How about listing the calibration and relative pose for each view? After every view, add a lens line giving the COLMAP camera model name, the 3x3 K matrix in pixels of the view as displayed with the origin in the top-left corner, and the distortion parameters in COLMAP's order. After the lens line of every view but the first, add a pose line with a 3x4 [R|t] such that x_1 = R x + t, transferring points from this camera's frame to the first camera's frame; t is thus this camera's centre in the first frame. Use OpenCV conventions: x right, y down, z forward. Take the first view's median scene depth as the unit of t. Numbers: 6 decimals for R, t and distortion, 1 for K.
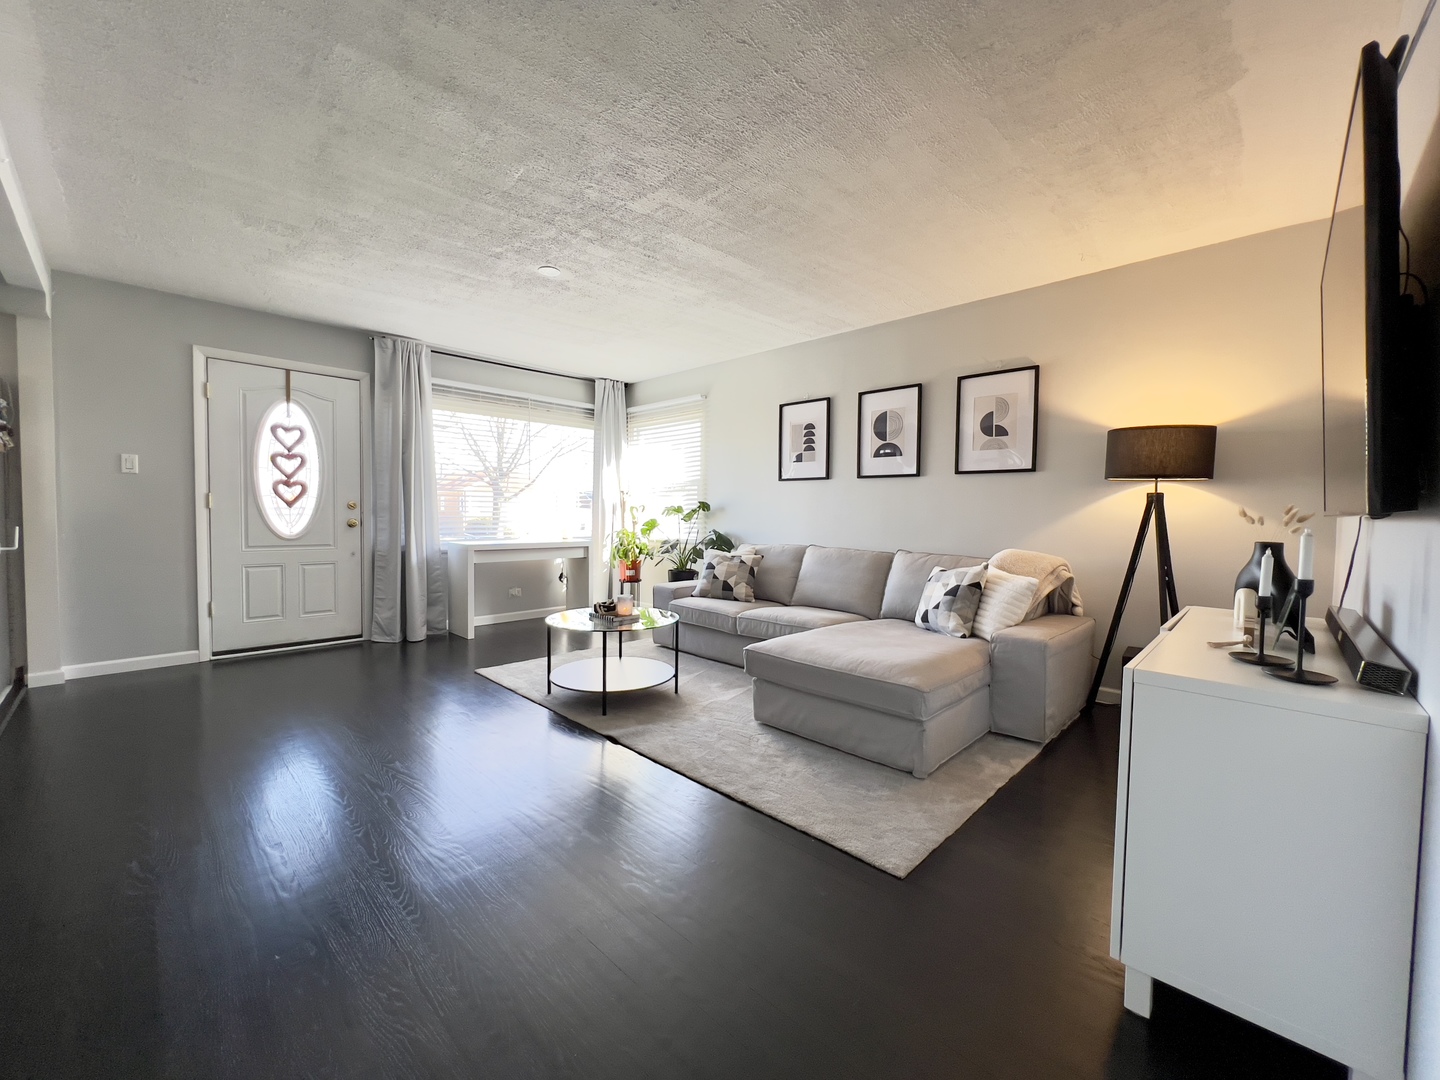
lens RADIAL K [[578.2, 0, 717.0], [0, 578.2, 535.5], [0, 0, 1]] dist [-0.000898, 0.000037]
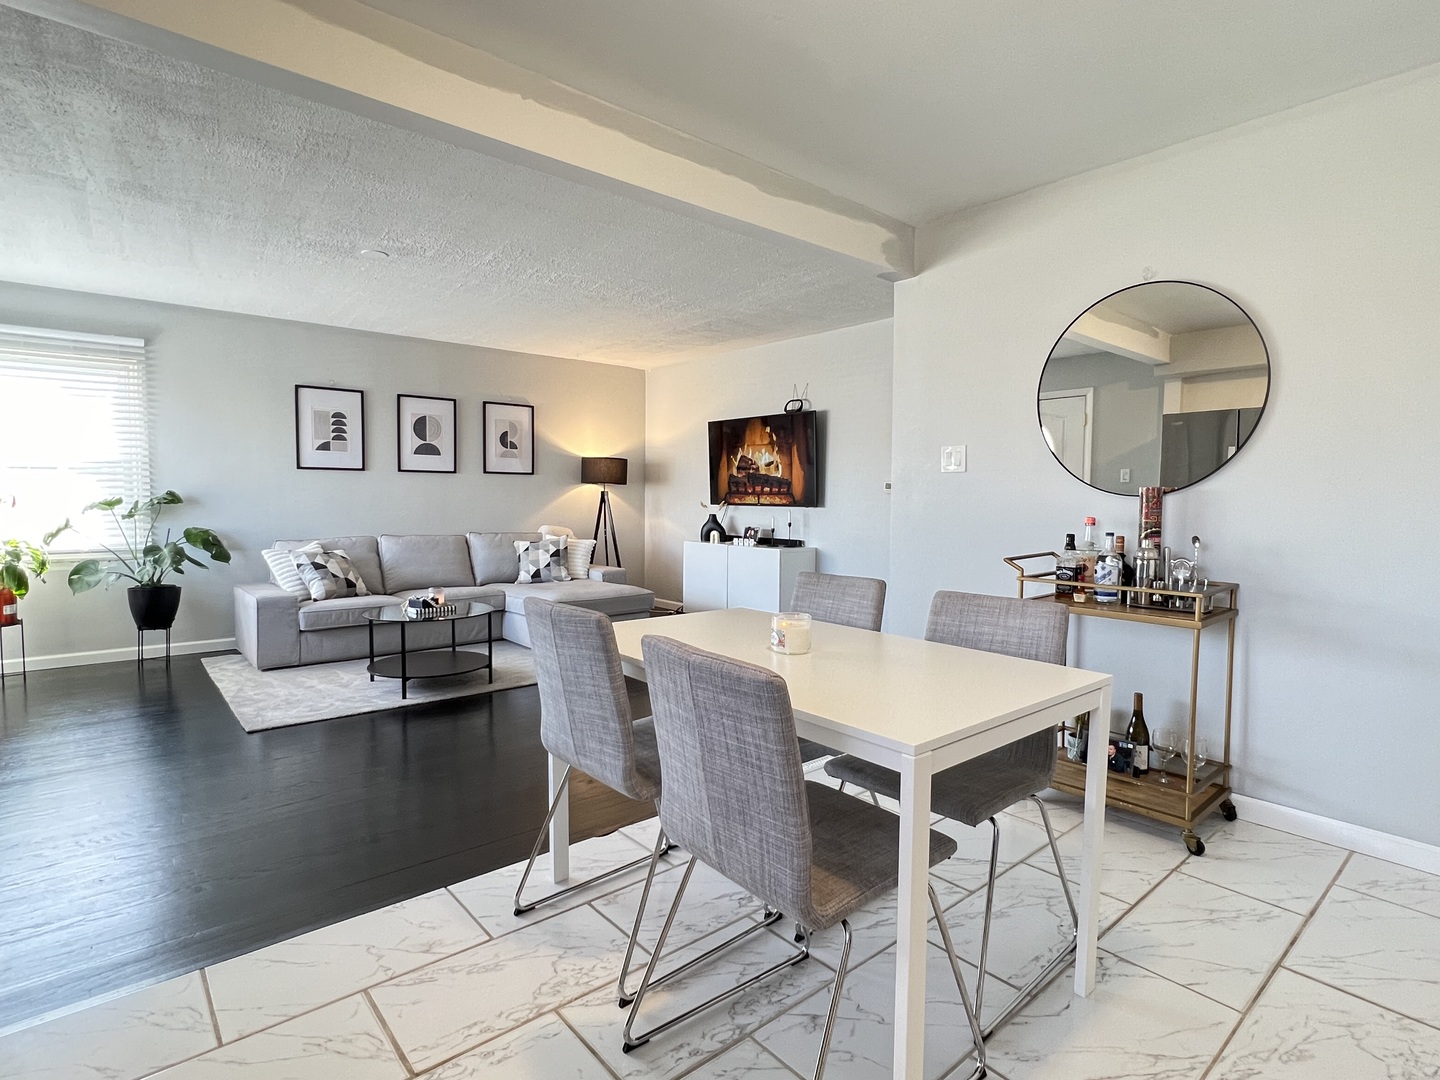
lens RADIAL K [[746.5, 0, 716.7], [0, 746.5, 537.1], [0, 0, 1]] dist [-0.005540, 0.001153]
pose [[0.090735, -0.068488, 0.993517, -1.174367], [0.033686, 0.997273, 0.065671, -0.050214], [-0.995305, 0.027509, 0.092795, 0.284040]]
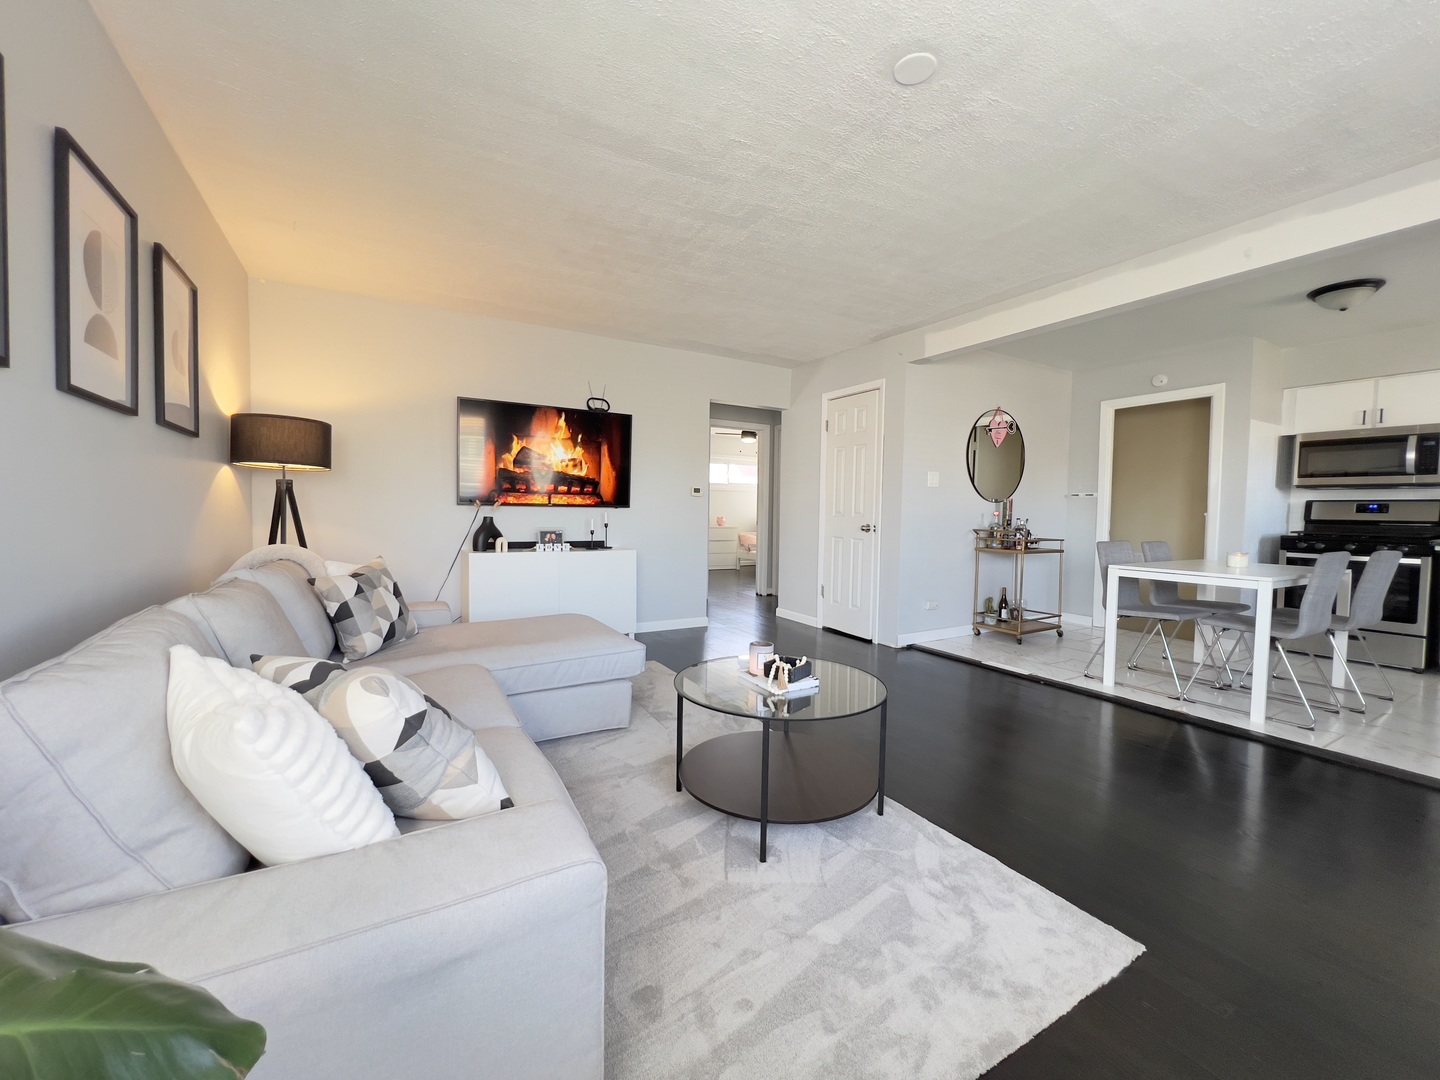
lens RADIAL K [[578.3, 0, 718.9], [0, 578.3, 535.3], [0, 0, 1]] dist [-0.002609, 0.000492]
pose [[-0.964554, -0.039277, 0.260945, -0.215600], [-0.017850, 0.996307, 0.083981, -0.052504], [-0.263280, 0.076347, -0.961694, 1.285516]]
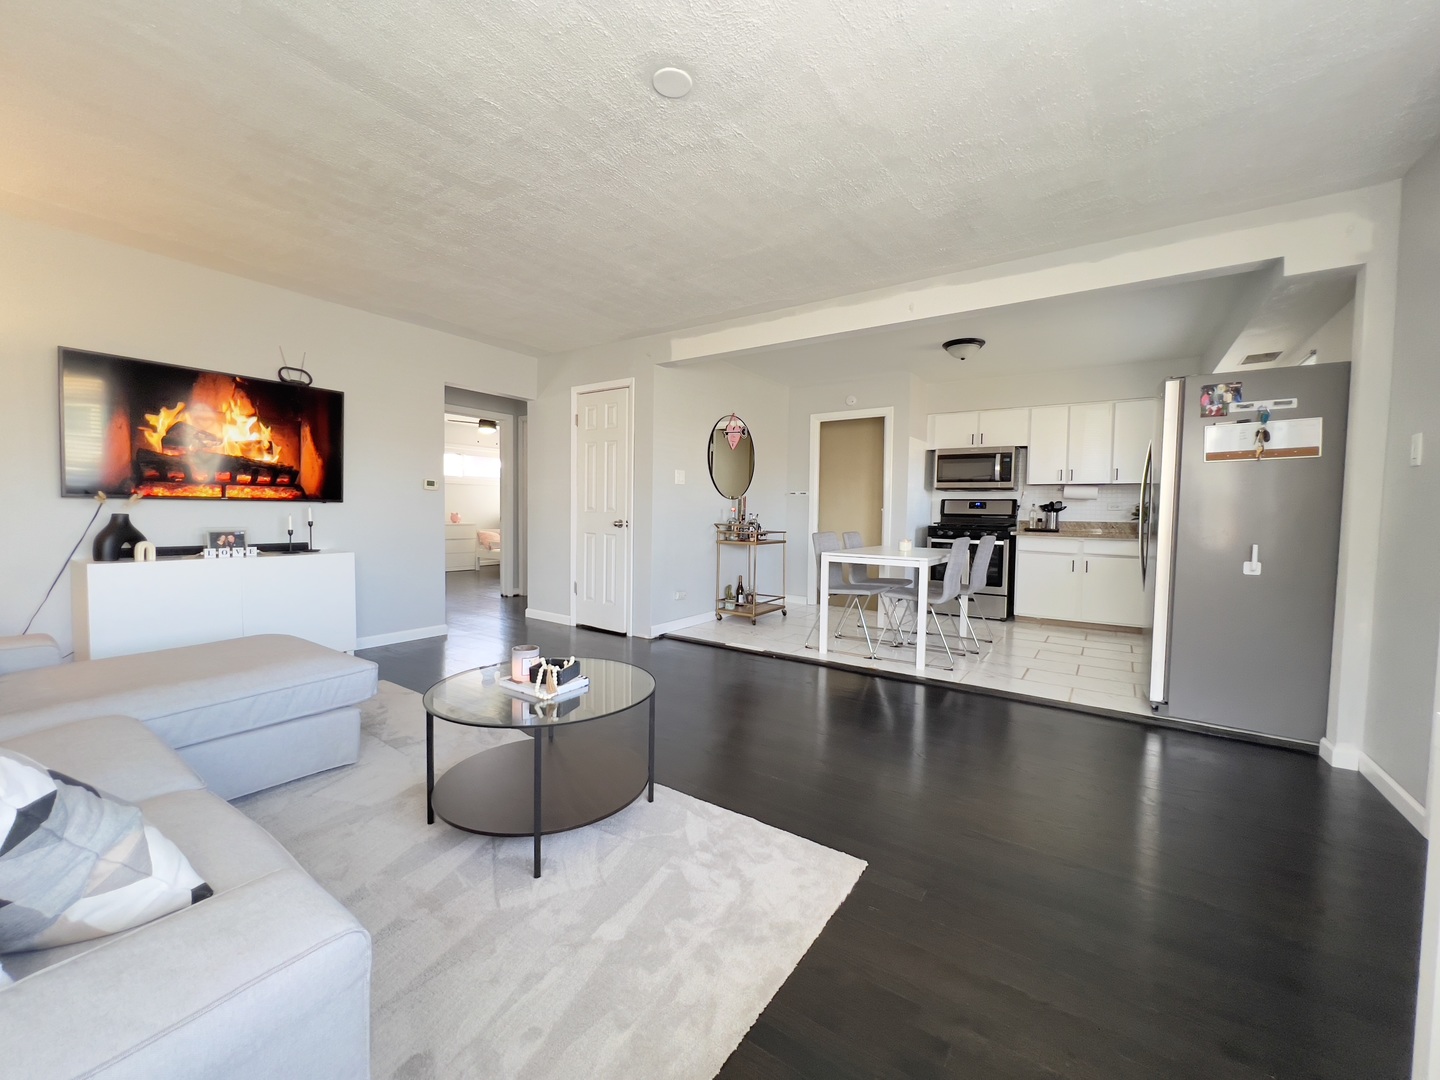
lens RADIAL K [[578.3, 0, 718.9], [0, 578.3, 535.3], [0, 0, 1]] dist [-0.002609, 0.000492]
pose [[-0.984849, -0.021199, -0.172114, -0.196301], [-0.035396, 0.996179, 0.079840, -0.052203], [0.169764, 0.084722, -0.981836, 1.283194]]
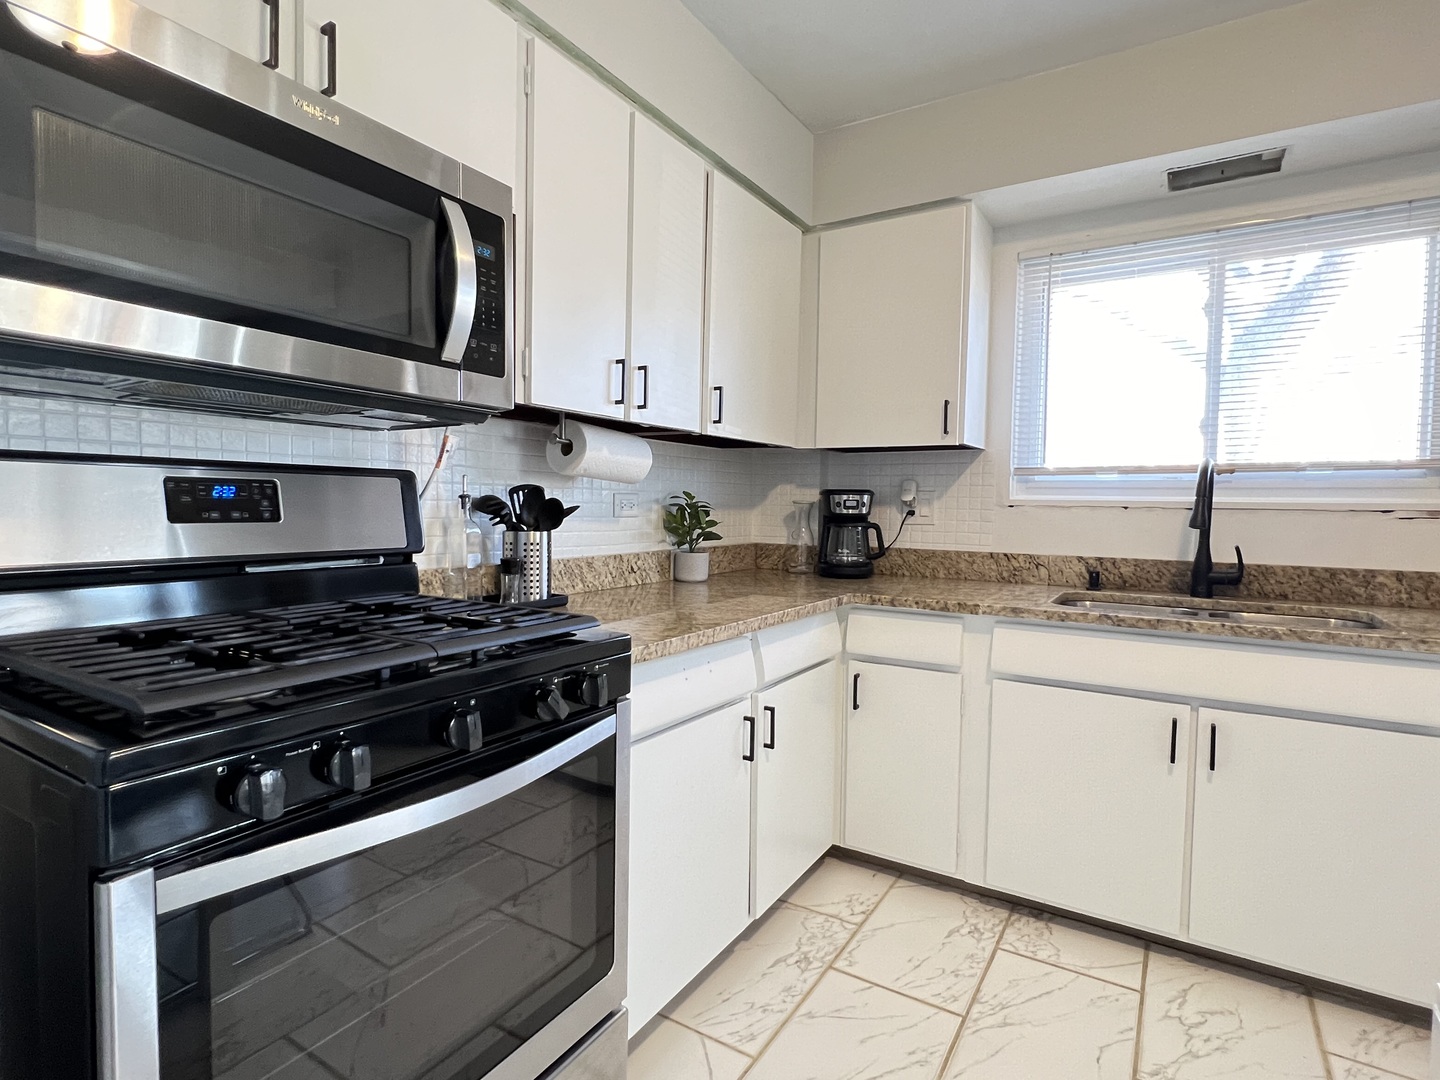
lens RADIAL K [[746.5, 0, 716.7], [0, 746.5, 537.1], [0, 0, 1]] dist [-0.005540, 0.001153]
pose [[0.207931, 0.031347, -0.977641, -0.772977], [-0.050645, 0.998491, 0.021244, -0.035225], [0.976832, 0.045095, 0.209205, 0.057420]]
